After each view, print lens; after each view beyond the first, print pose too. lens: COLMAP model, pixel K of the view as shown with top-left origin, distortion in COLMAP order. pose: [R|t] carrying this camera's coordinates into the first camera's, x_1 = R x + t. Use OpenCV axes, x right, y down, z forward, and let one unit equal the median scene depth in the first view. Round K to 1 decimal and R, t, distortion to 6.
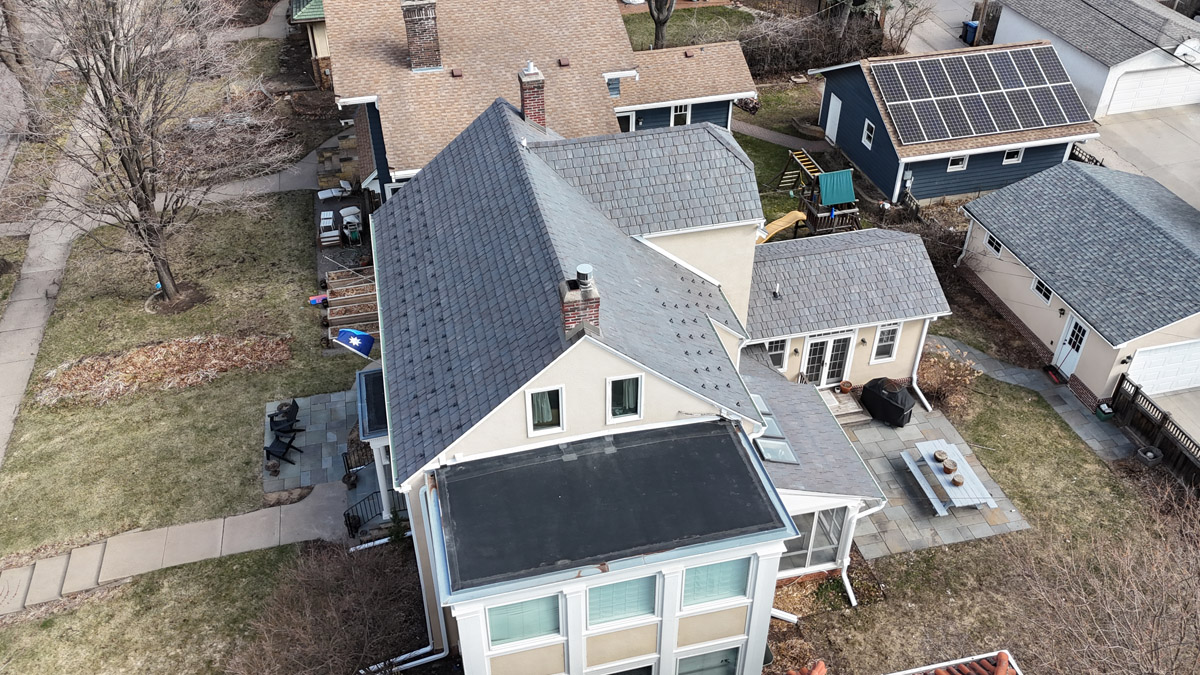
lens RADIAL K [[981.6, 0, 601.3], [0, 981.6, 333.0], [0, 0, 1]] dist [0.089217, -0.095139]
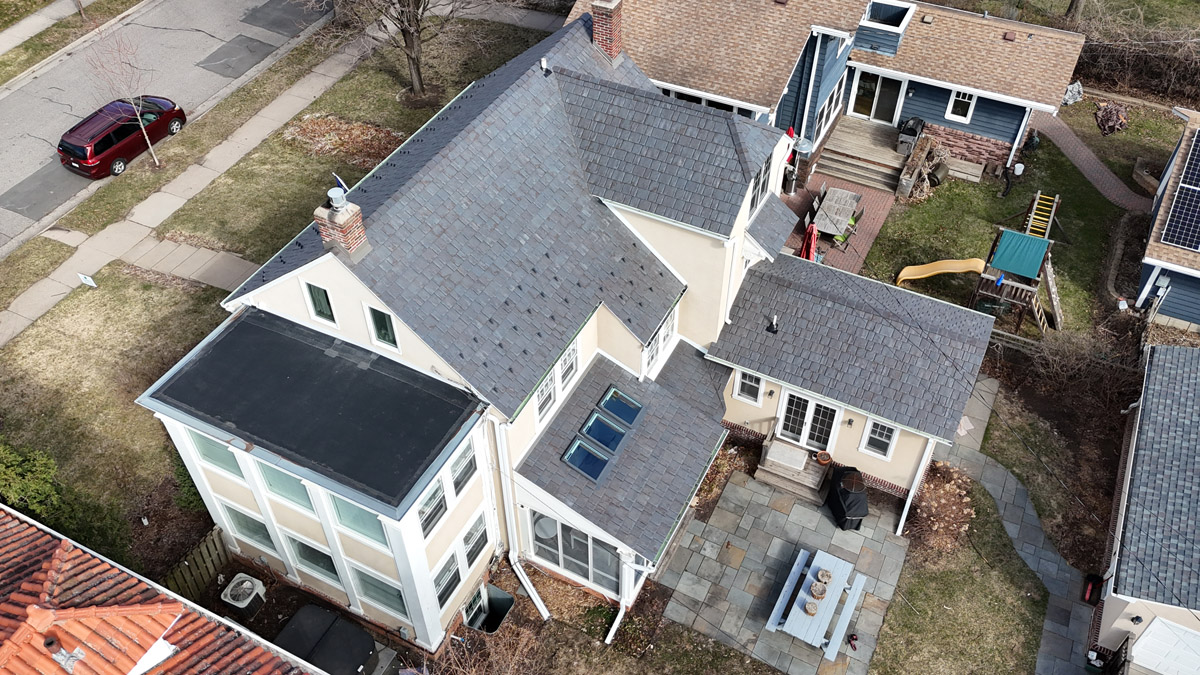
lens RADIAL K [[981.6, 0, 600.7], [0, 981.6, 332.4], [0, 0, 1]] dist [0.089217, -0.095139]
pose [[0.758976, 0.463687, -0.457111, 0.453931], [-0.393892, 0.885981, 0.244719, -0.184206], [0.518464, -0.005684, 0.855080, 0.150981]]
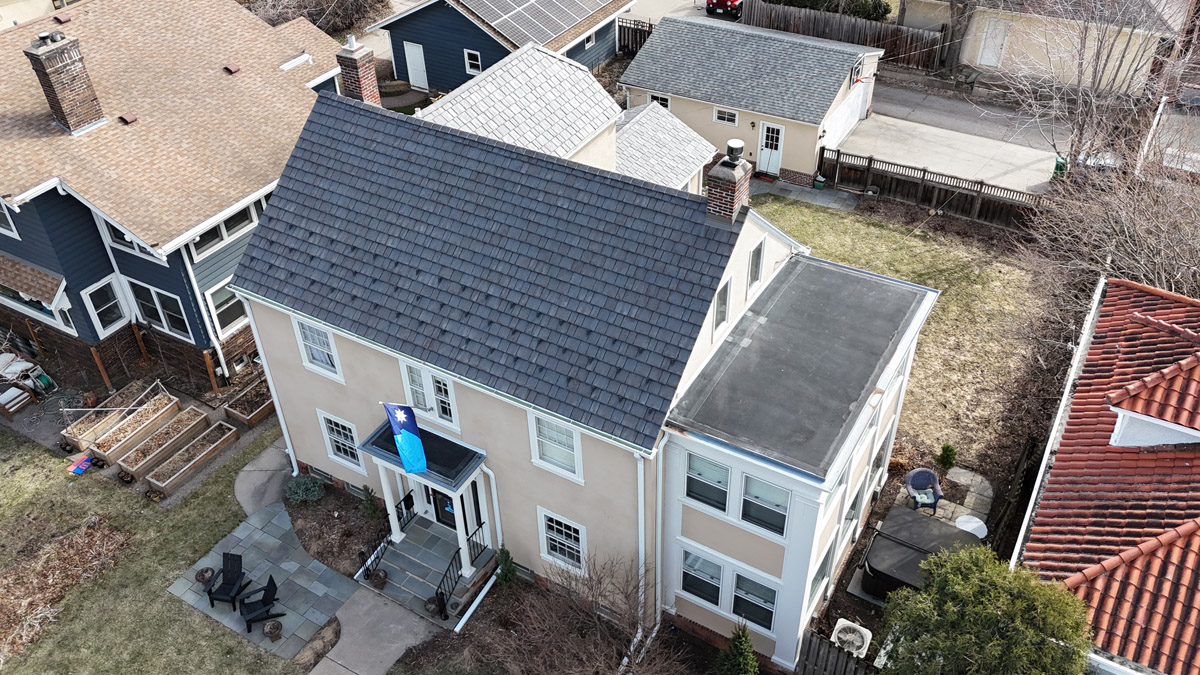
lens RADIAL K [[981.6, 0, 603.4], [0, 981.6, 332.5], [0, 0, 1]] dist [0.089217, -0.095139]
pose [[0.691462, -0.456203, 0.560141, -0.462248], [0.455240, 0.877216, 0.152474, -0.067809], [-0.560924, 0.149569, 0.814244, 0.176071]]
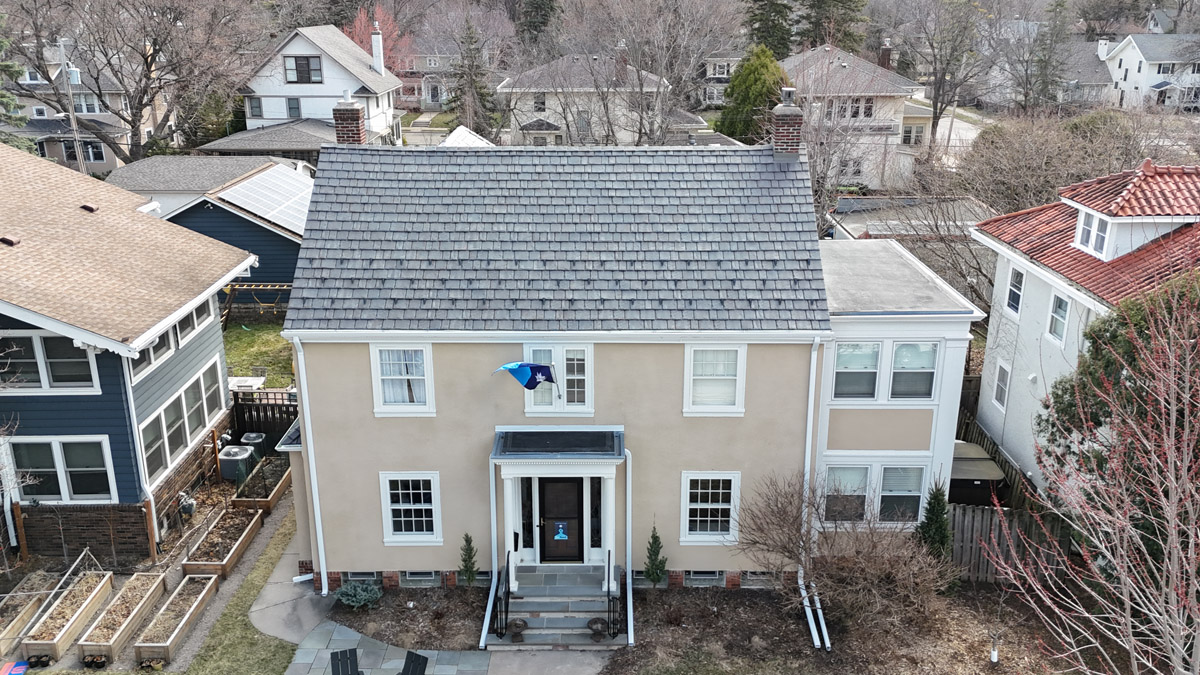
lens RADIAL K [[981.6, 0, 601.3], [0, 981.6, 334.1], [0, 0, 1]] dist [0.089217, -0.095139]
pose [[0.234396, -0.309743, 0.921476, -0.778509], [0.593744, 0.796163, 0.116590, -0.063387], [-0.769758, 0.519792, 0.370525, 0.539367]]
